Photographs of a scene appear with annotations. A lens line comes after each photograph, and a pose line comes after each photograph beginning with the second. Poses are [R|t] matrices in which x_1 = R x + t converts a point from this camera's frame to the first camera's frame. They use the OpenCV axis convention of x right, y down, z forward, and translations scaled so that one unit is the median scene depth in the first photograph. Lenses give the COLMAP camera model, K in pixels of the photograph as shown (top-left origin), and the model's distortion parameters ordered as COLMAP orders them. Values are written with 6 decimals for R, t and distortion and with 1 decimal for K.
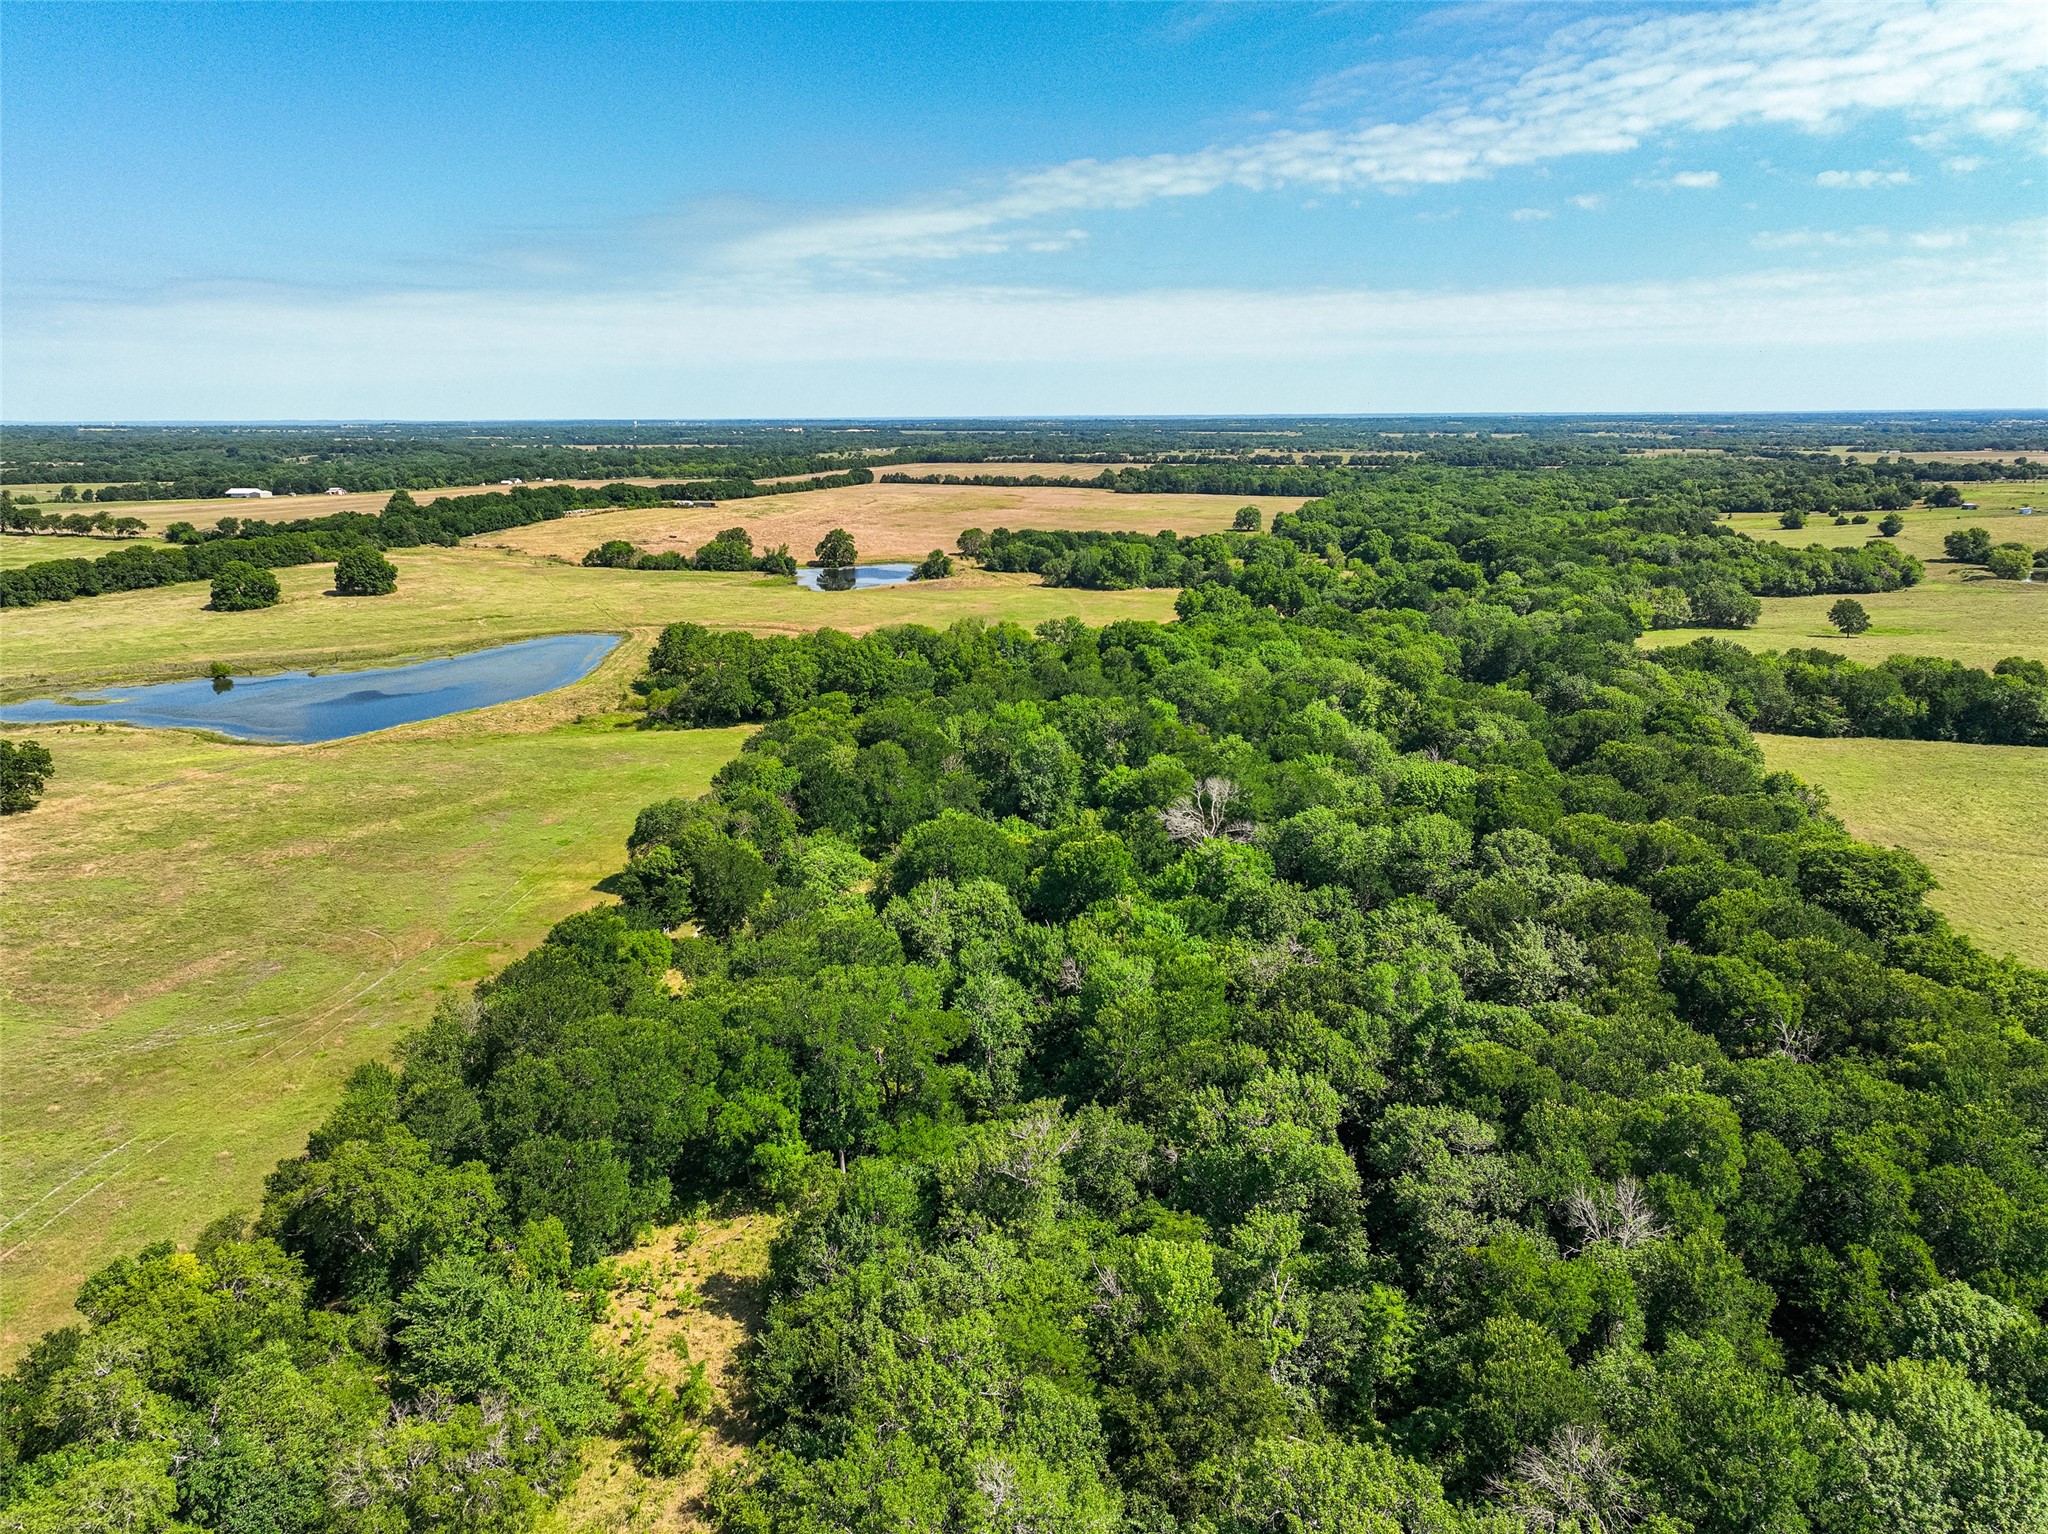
lens RADIAL K [[1446.6, 0, 1024.7], [0, 1446.6, 770.3], [0, 0, 1]] dist [-0.000449, 0.013748]
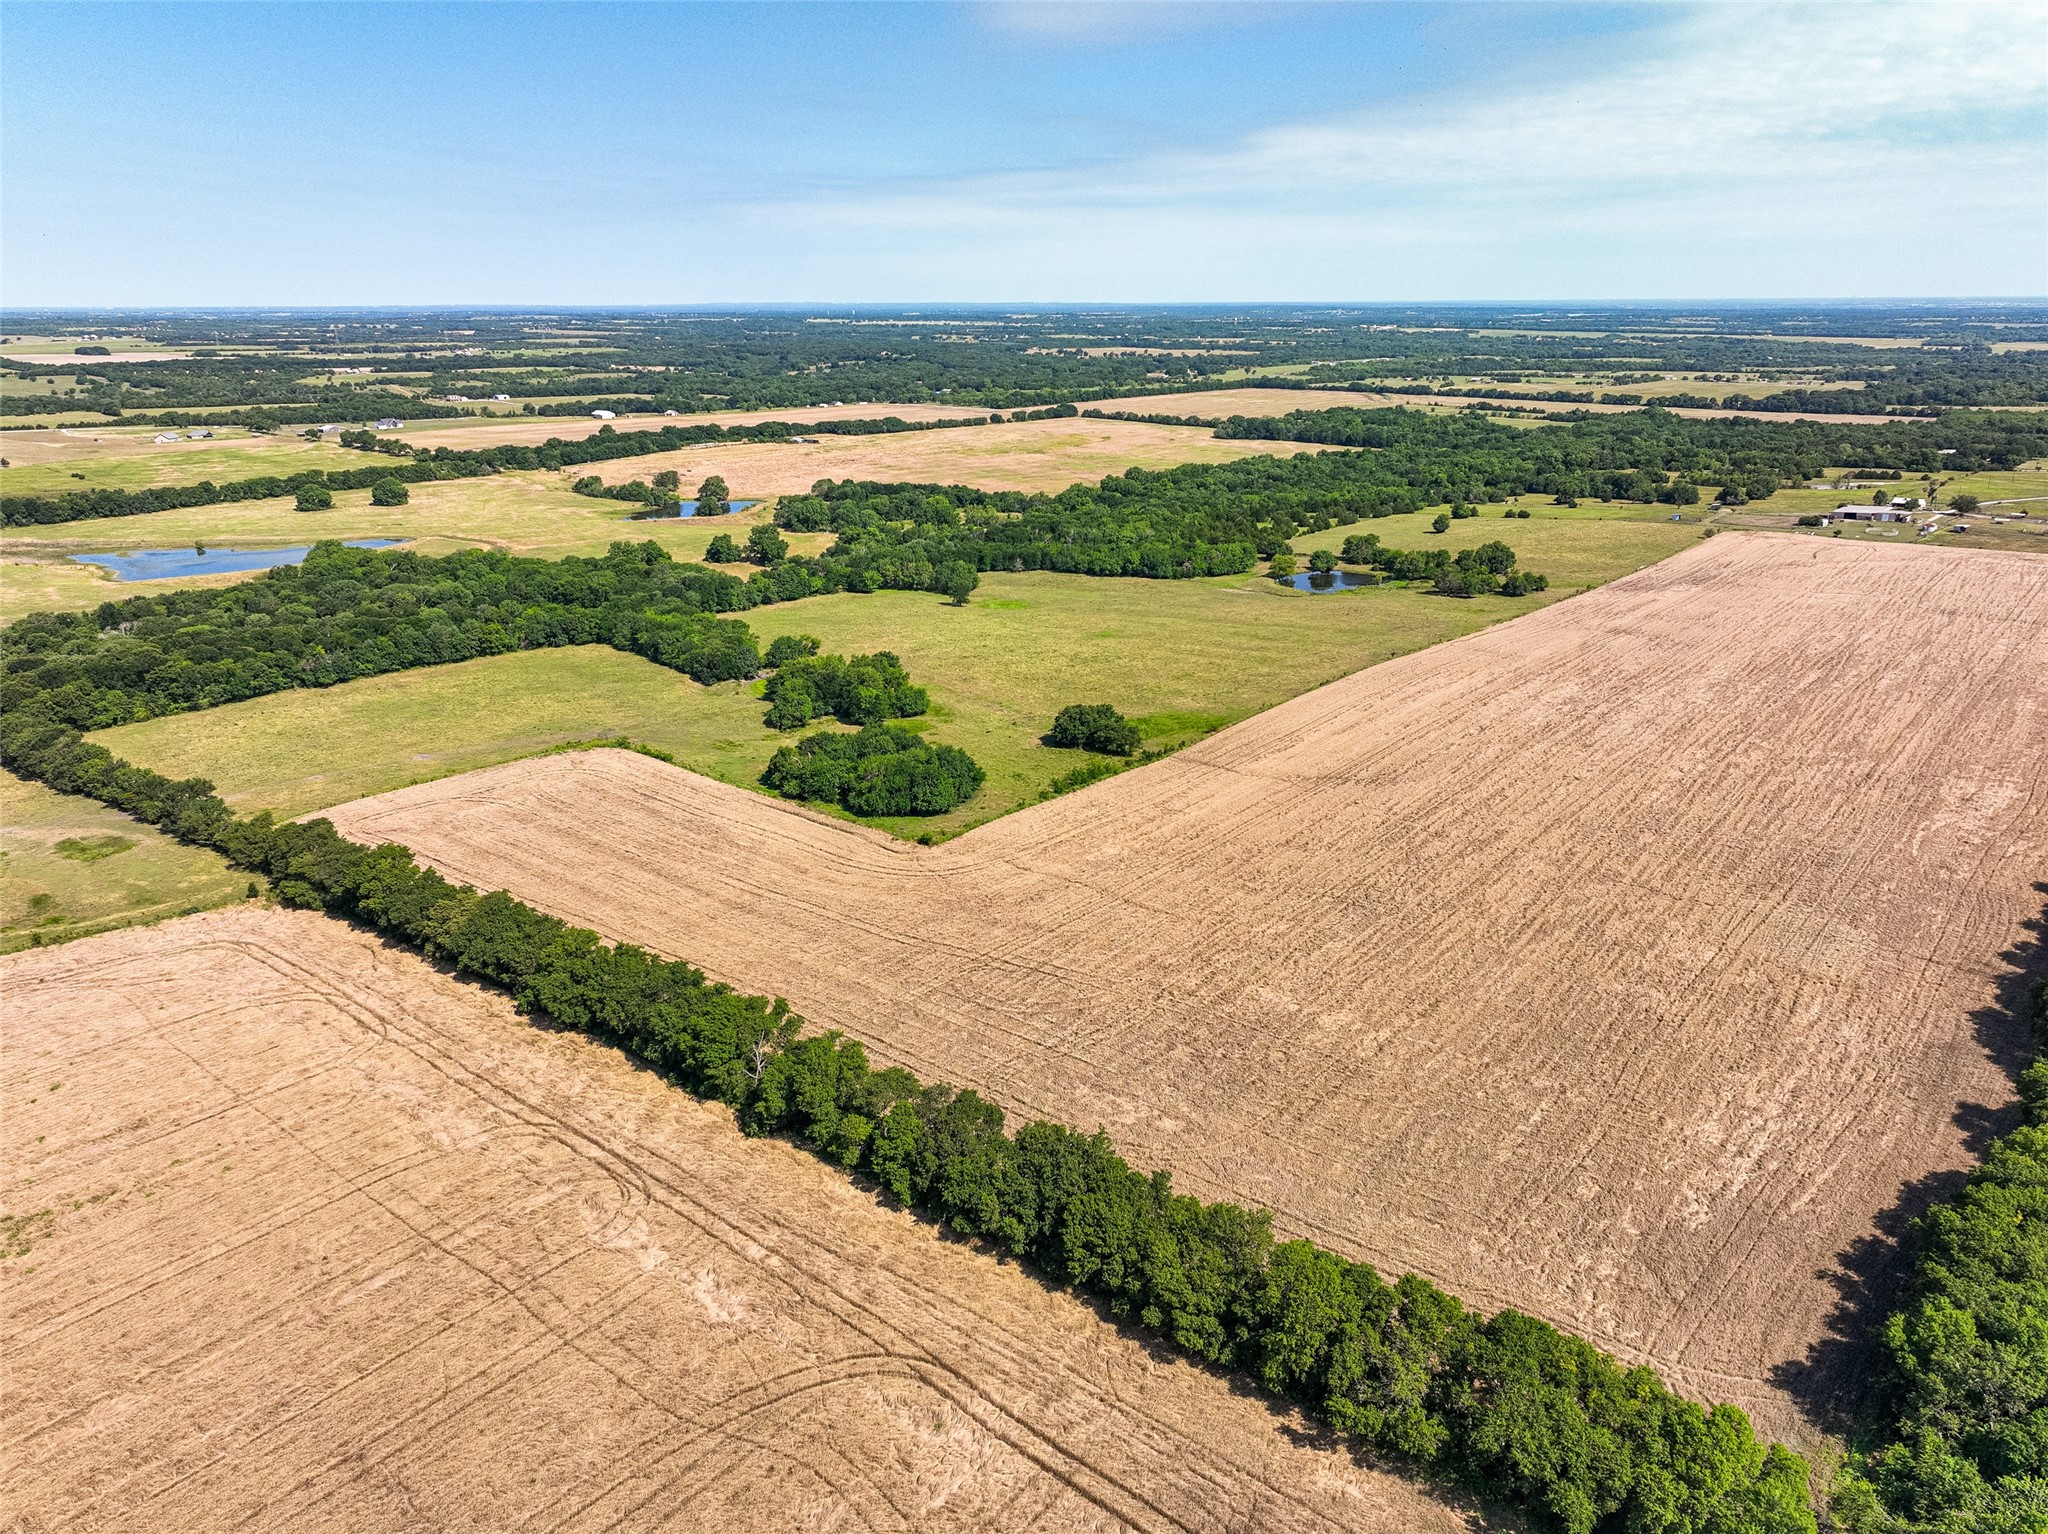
lens RADIAL K [[1446.6, 0, 1028.7], [0, 1446.6, 771.6], [0, 0, 1]] dist [-0.000449, 0.013748]
pose [[0.890052, 0.145417, -0.432043, 0.641237], [-0.111029, 0.988368, 0.103934, -0.042782], [0.442131, -0.044538, 0.895844, -0.158756]]
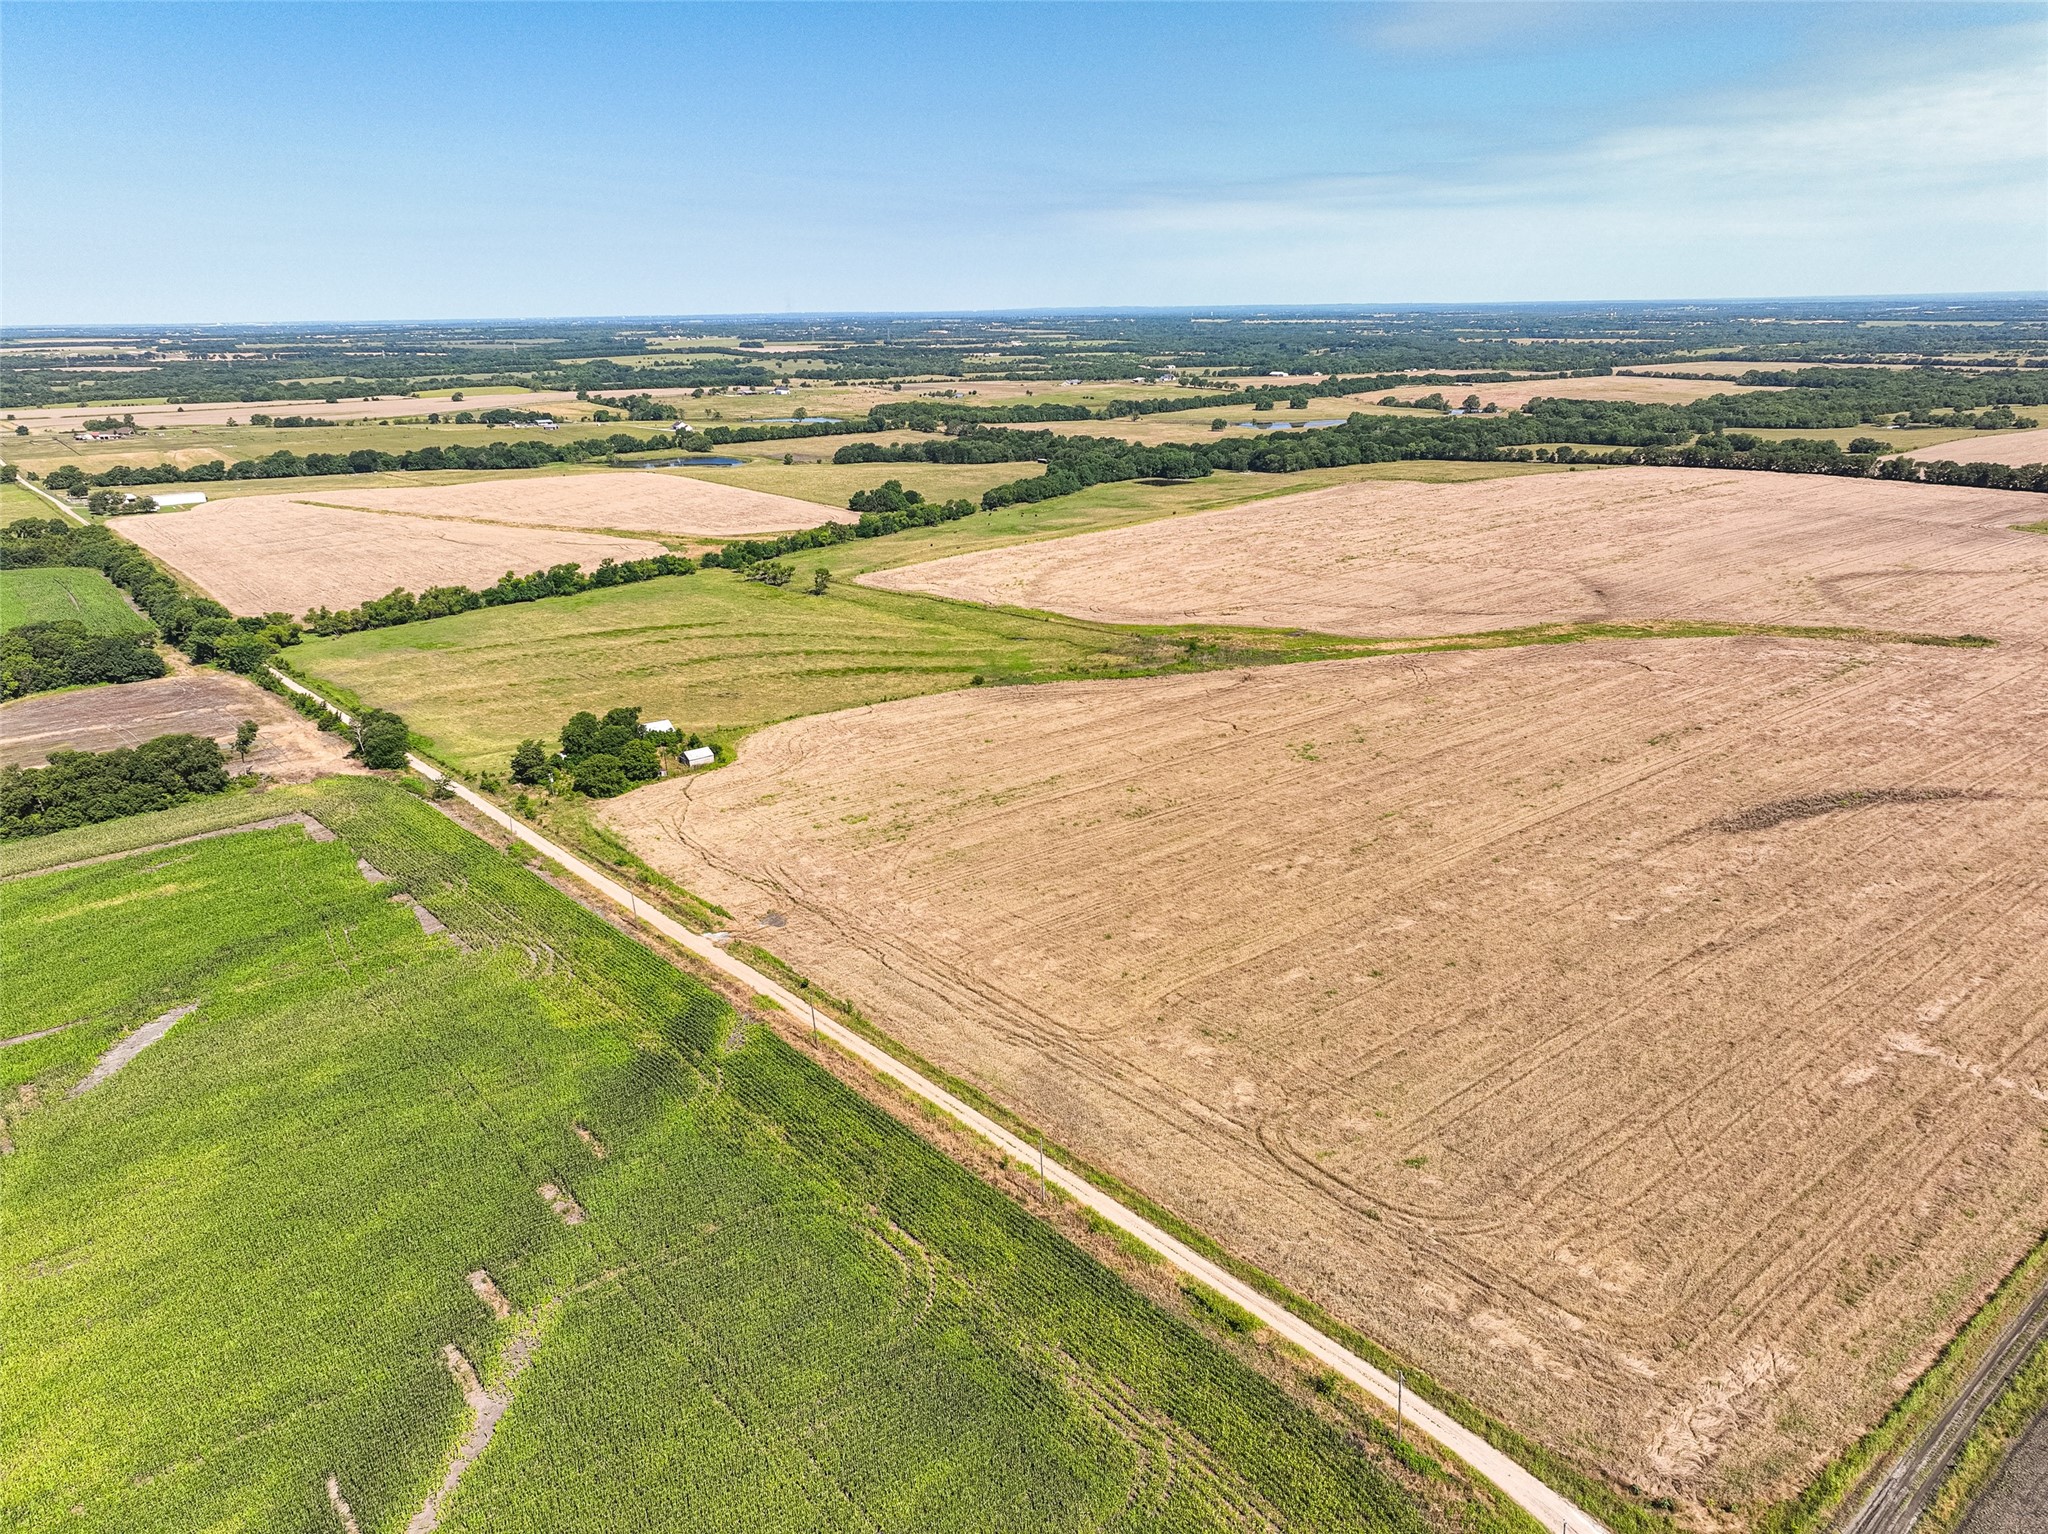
lens RADIAL K [[1446.6, 0, 1026.7], [0, 1446.6, 769.0], [0, 0, 1]] dist [-0.000449, 0.013748]
pose [[0.785742, 0.184893, -0.590275, 0.671359], [-0.138737, 0.982647, 0.123116, 0.211880], [0.602795, -0.014844, 0.797758, -1.166307]]
